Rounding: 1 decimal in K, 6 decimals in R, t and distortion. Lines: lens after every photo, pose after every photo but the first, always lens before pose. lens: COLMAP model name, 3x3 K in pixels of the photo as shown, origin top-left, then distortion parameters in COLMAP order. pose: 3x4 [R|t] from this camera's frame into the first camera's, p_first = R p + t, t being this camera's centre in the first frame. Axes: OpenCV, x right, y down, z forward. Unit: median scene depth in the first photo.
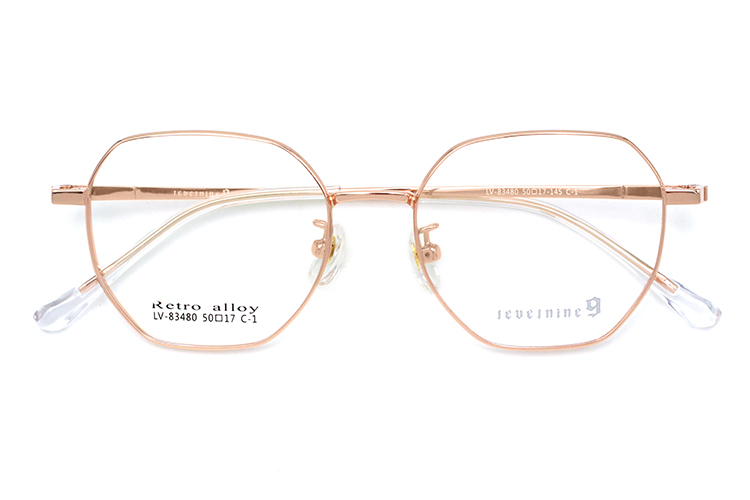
lens RADIAL K [[1804.9, 0, 375.0], [0, 1804.9, 250.0], [0, 0, 1]] dist [-0.603727, 0.170777]
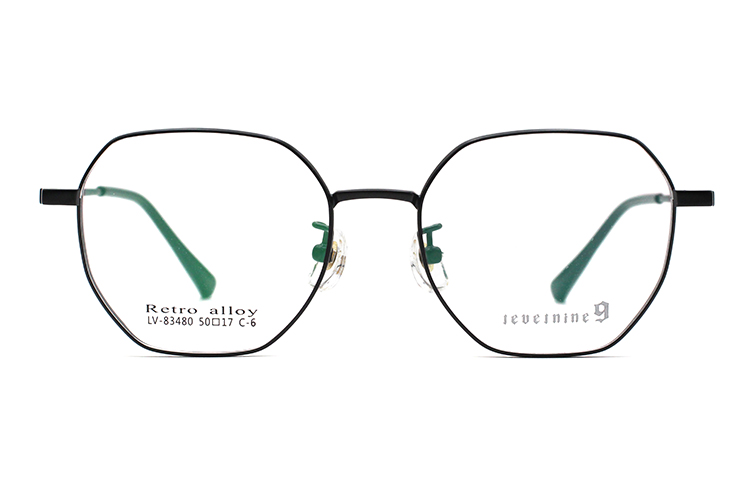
lens RADIAL K [[1600.1, 0, 375.0], [0, 1600.1, 250.0], [0, 0, 1]] dist [-0.520456, -0.069132]
pose [[0.999966, 0.008134, 0.001157, -0.002836], [-0.008144, 0.999929, 0.008657, -0.008945], [-0.001087, -0.008666, 0.999962, 0.146579]]
